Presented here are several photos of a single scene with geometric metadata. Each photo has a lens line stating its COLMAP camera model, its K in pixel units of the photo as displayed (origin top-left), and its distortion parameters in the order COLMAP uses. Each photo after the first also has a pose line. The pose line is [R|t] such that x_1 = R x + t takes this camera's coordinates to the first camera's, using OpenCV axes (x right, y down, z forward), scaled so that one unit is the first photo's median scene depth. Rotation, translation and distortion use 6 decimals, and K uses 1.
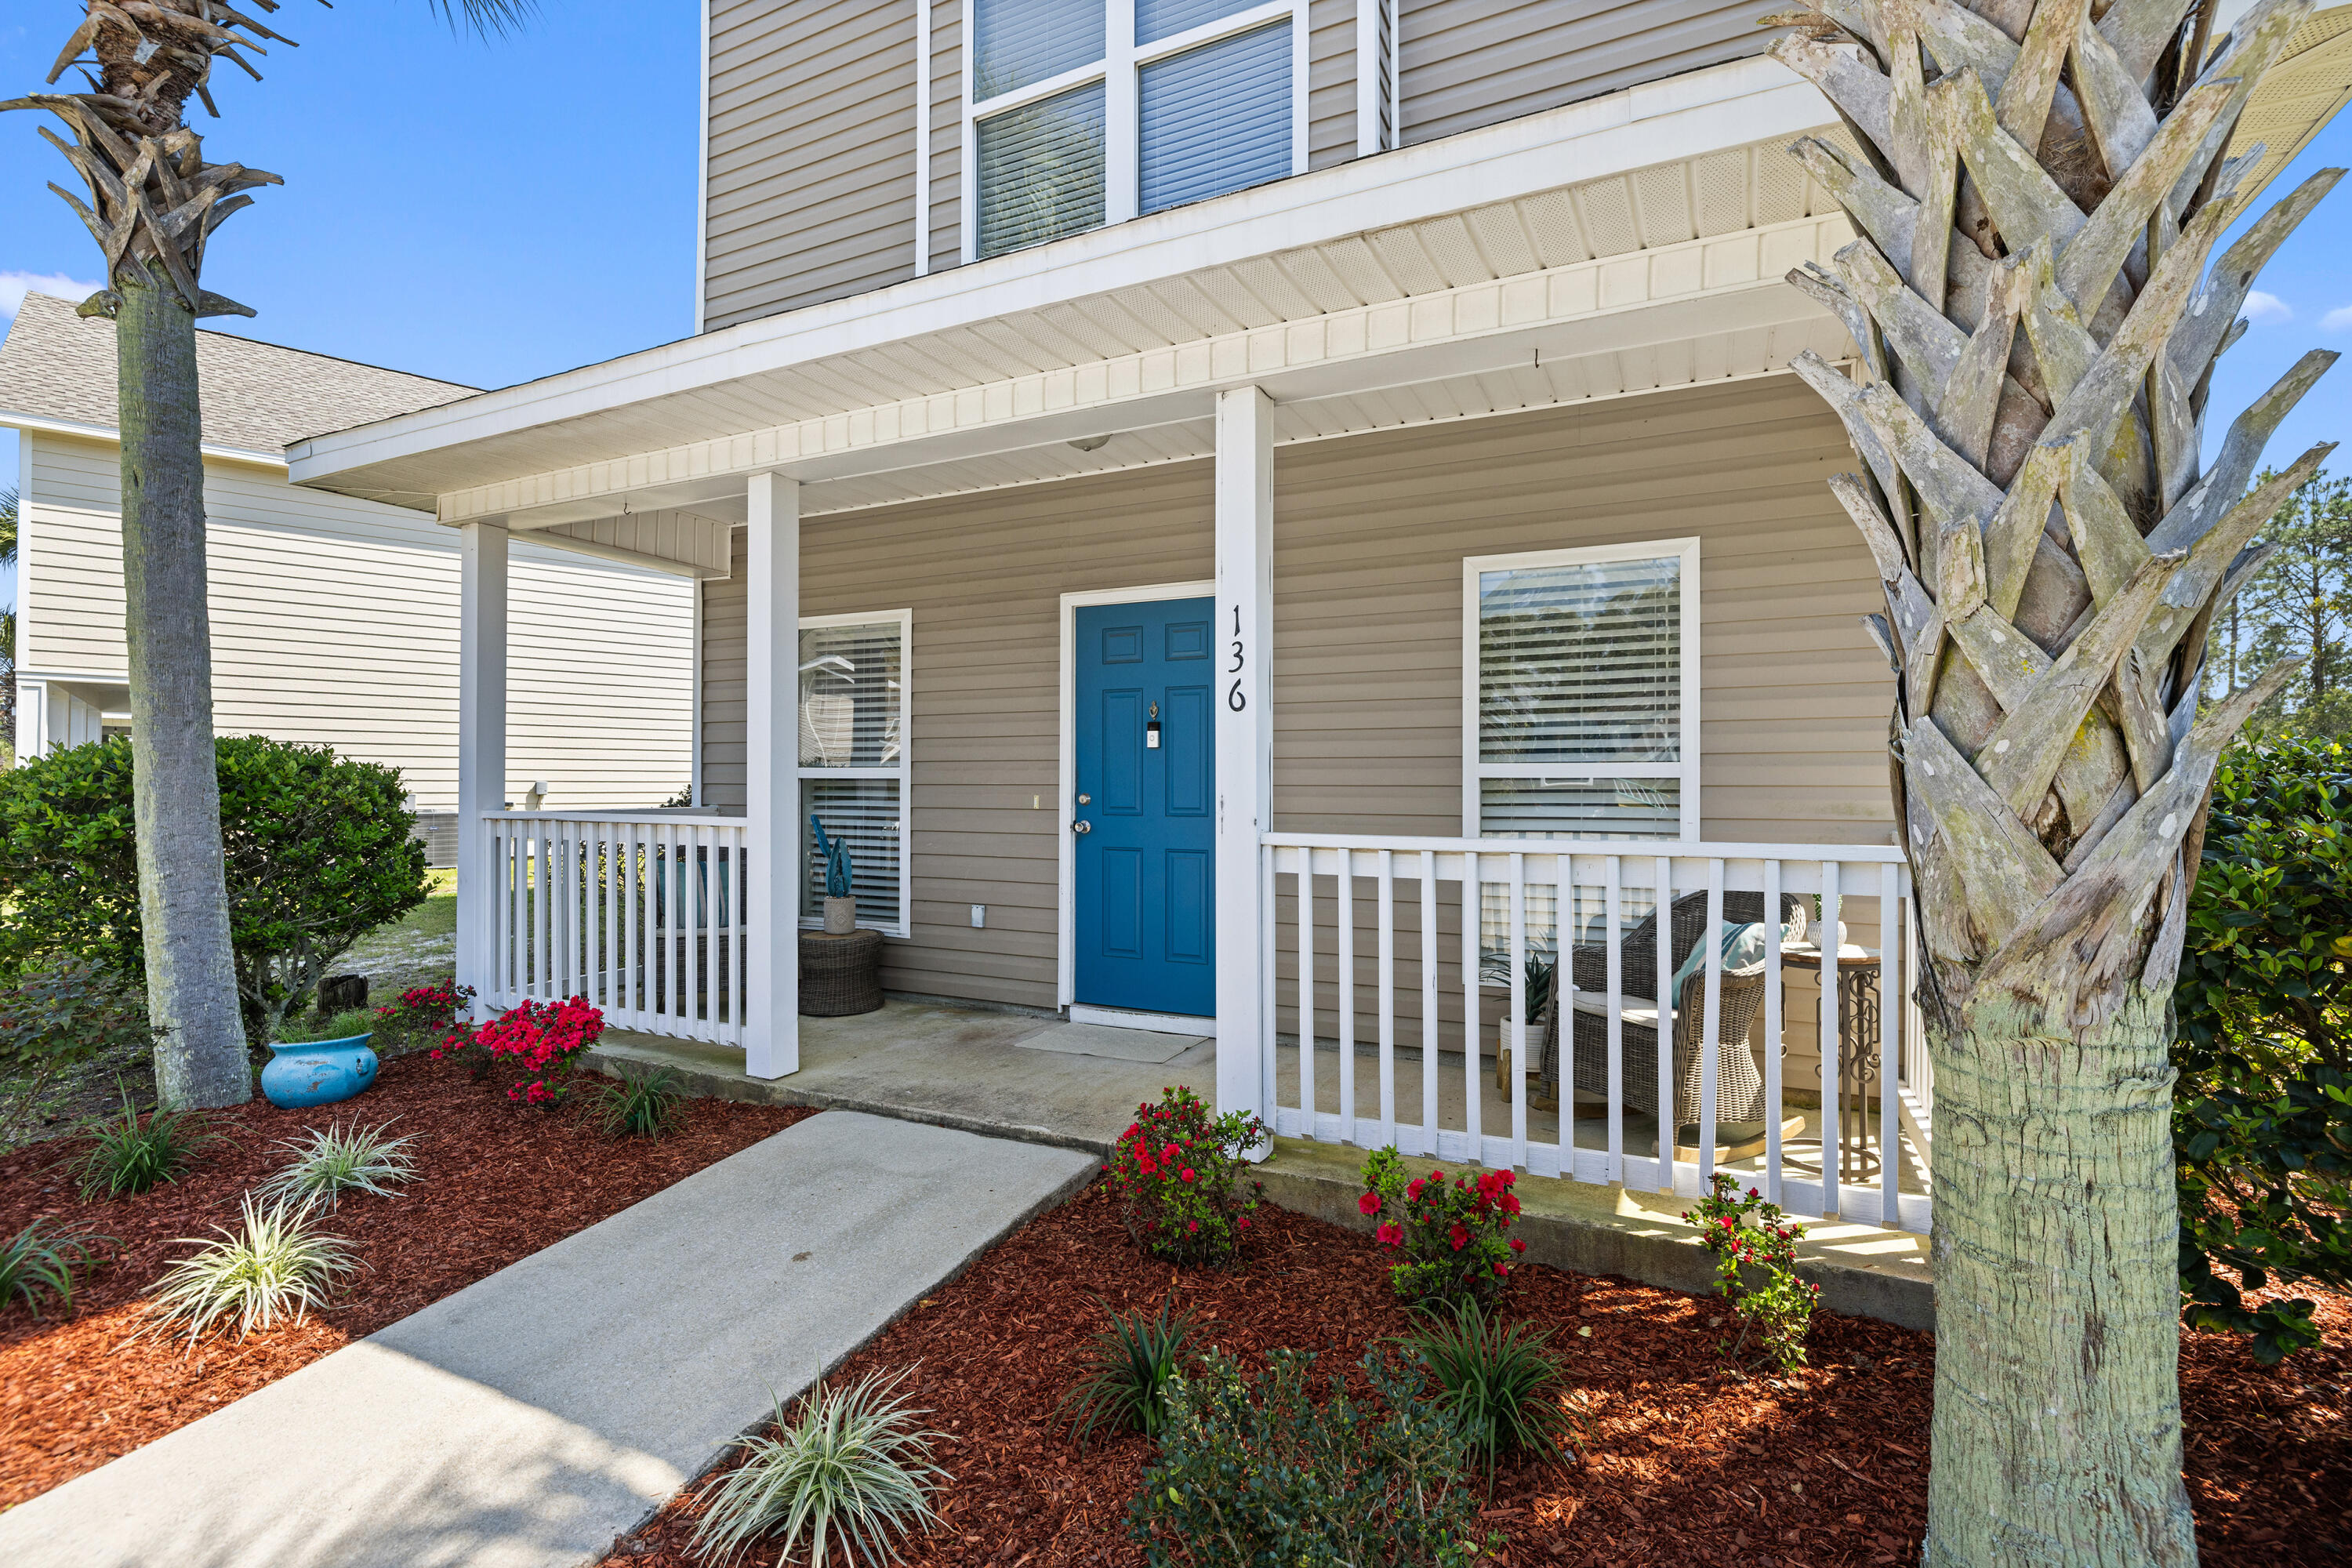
lens RADIAL K [[1058.9, 0, 1176.0], [0, 1058.9, 784.0], [0, 0, 1]] dist [0.001019, 0.000124]
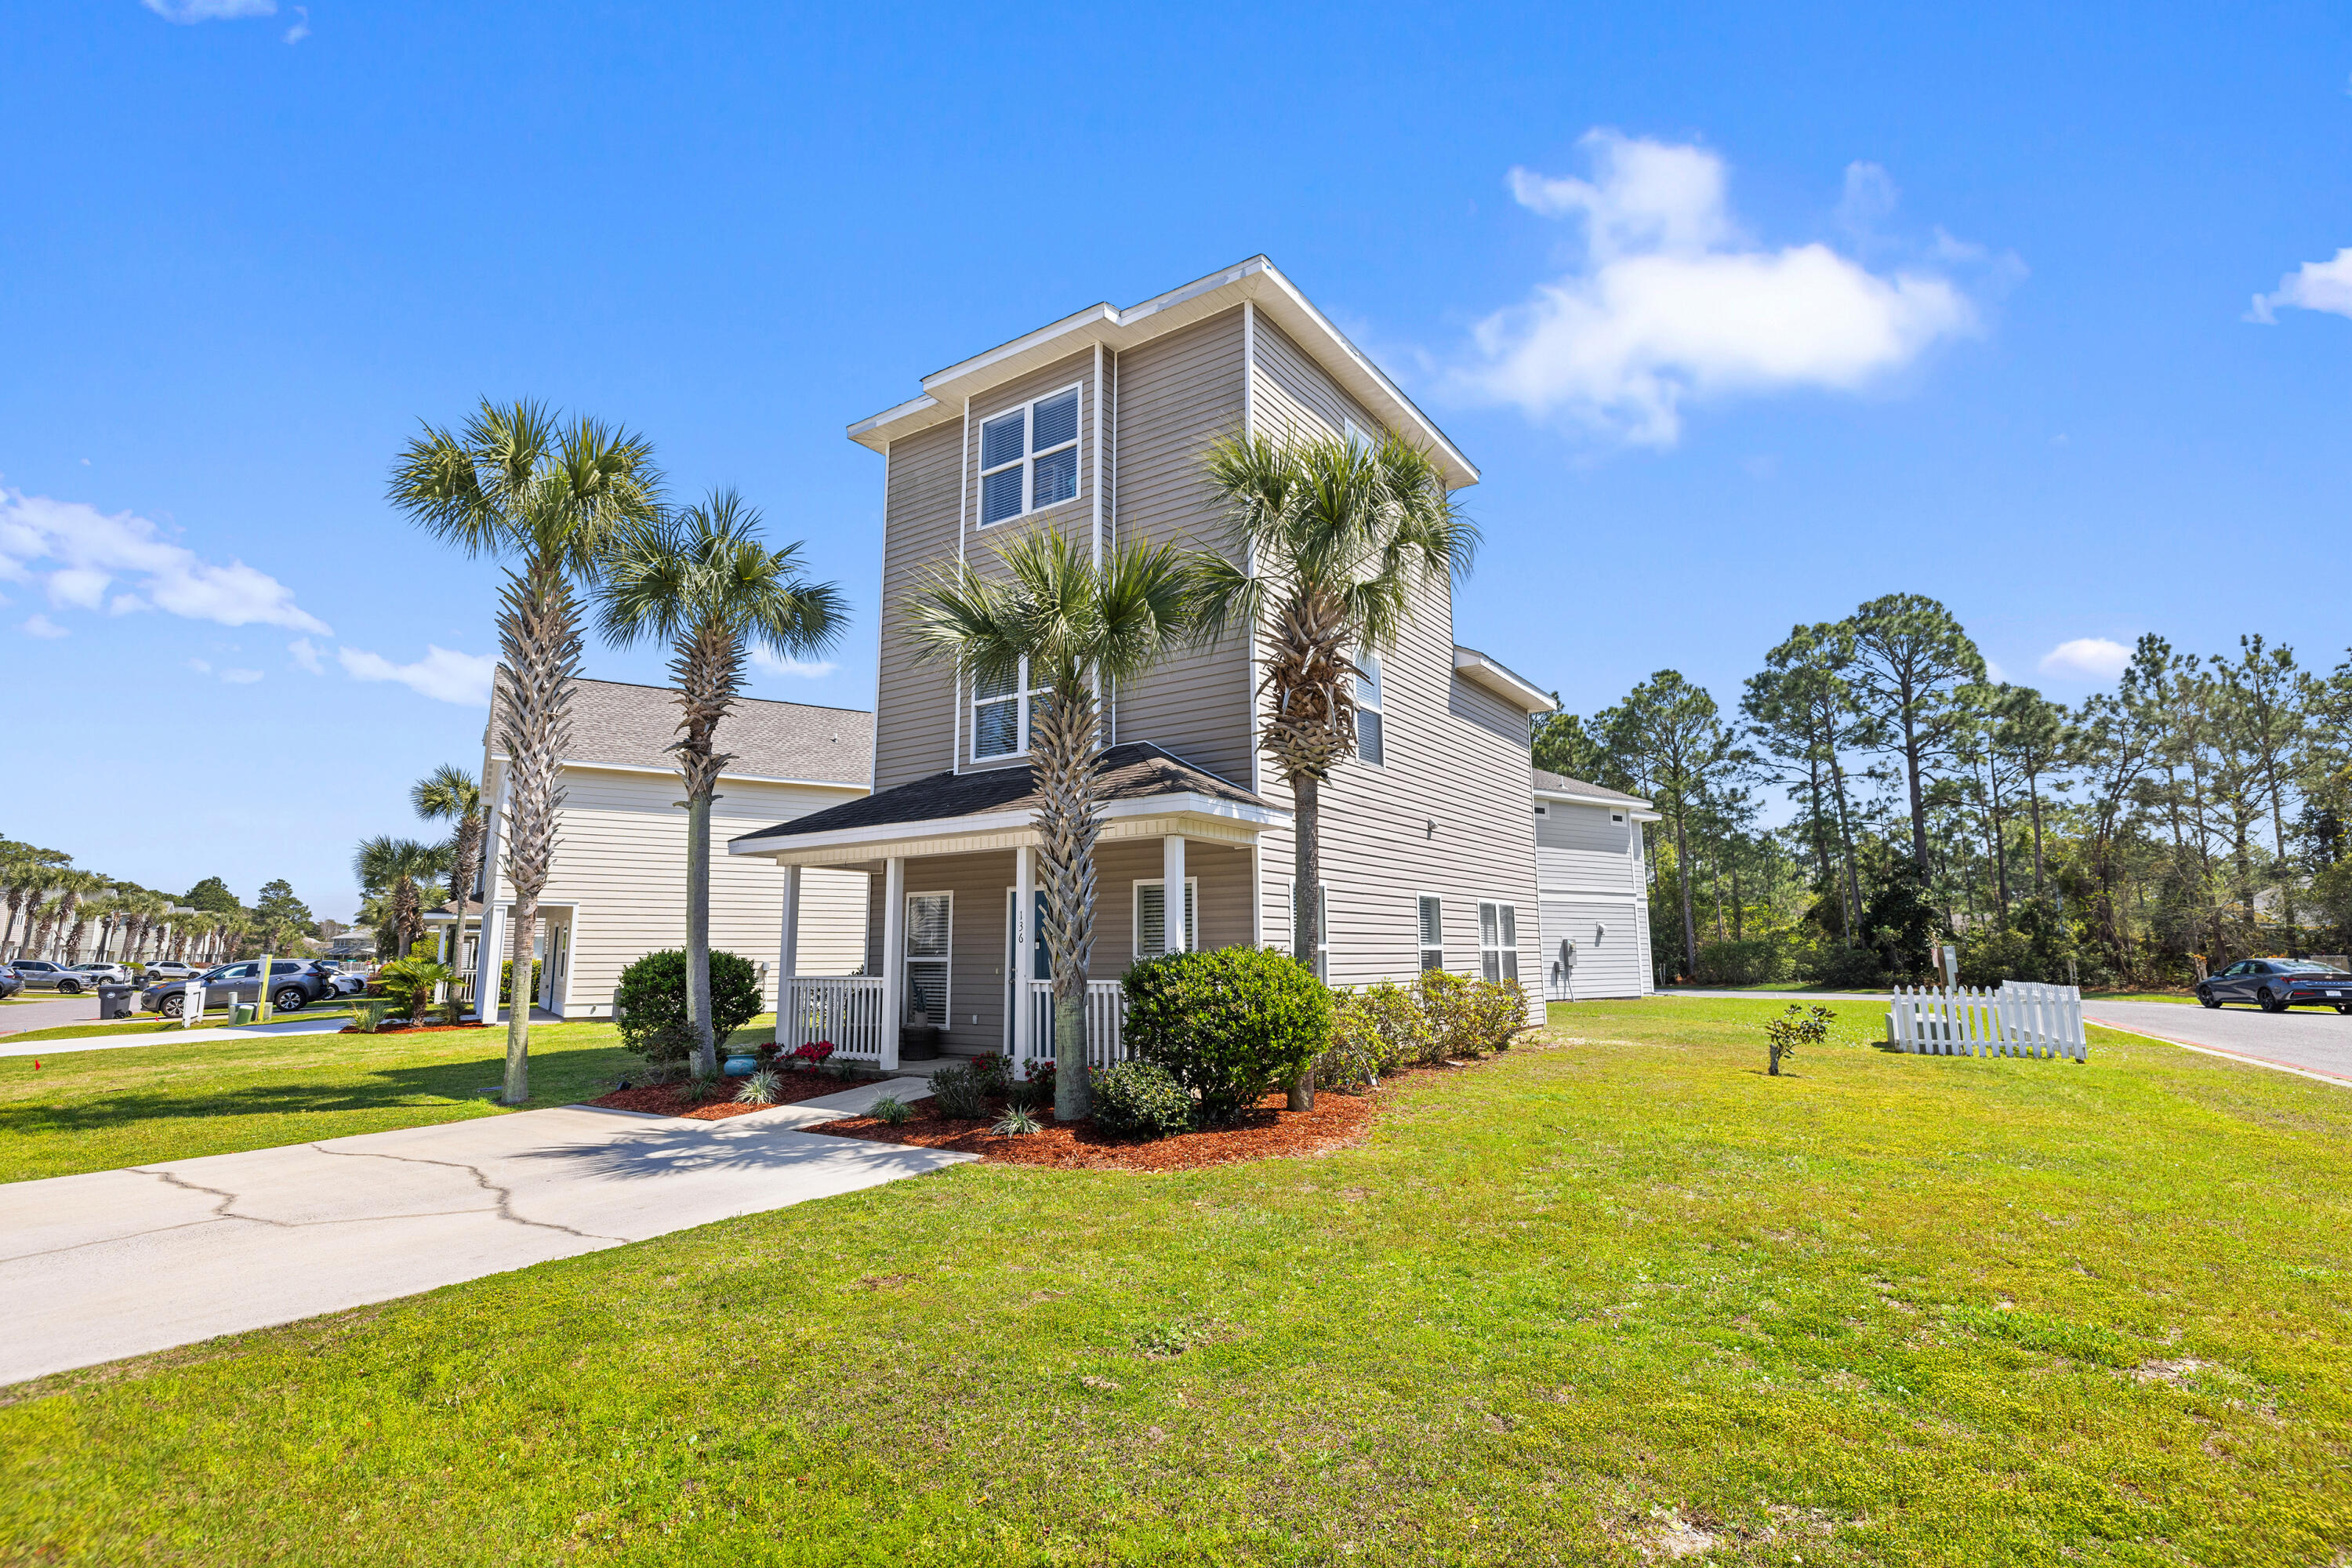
lens RADIAL K [[1112.9, 0, 1176.0], [0, 1112.9, 784.0], [0, 0, 1]] dist [-0.000549, -0.000029]
pose [[0.987704, -0.033009, -0.152813, 0.786838], [0.009159, 0.987994, -0.154220, -0.013068], [0.156069, 0.150924, 0.976148, -1.742130]]
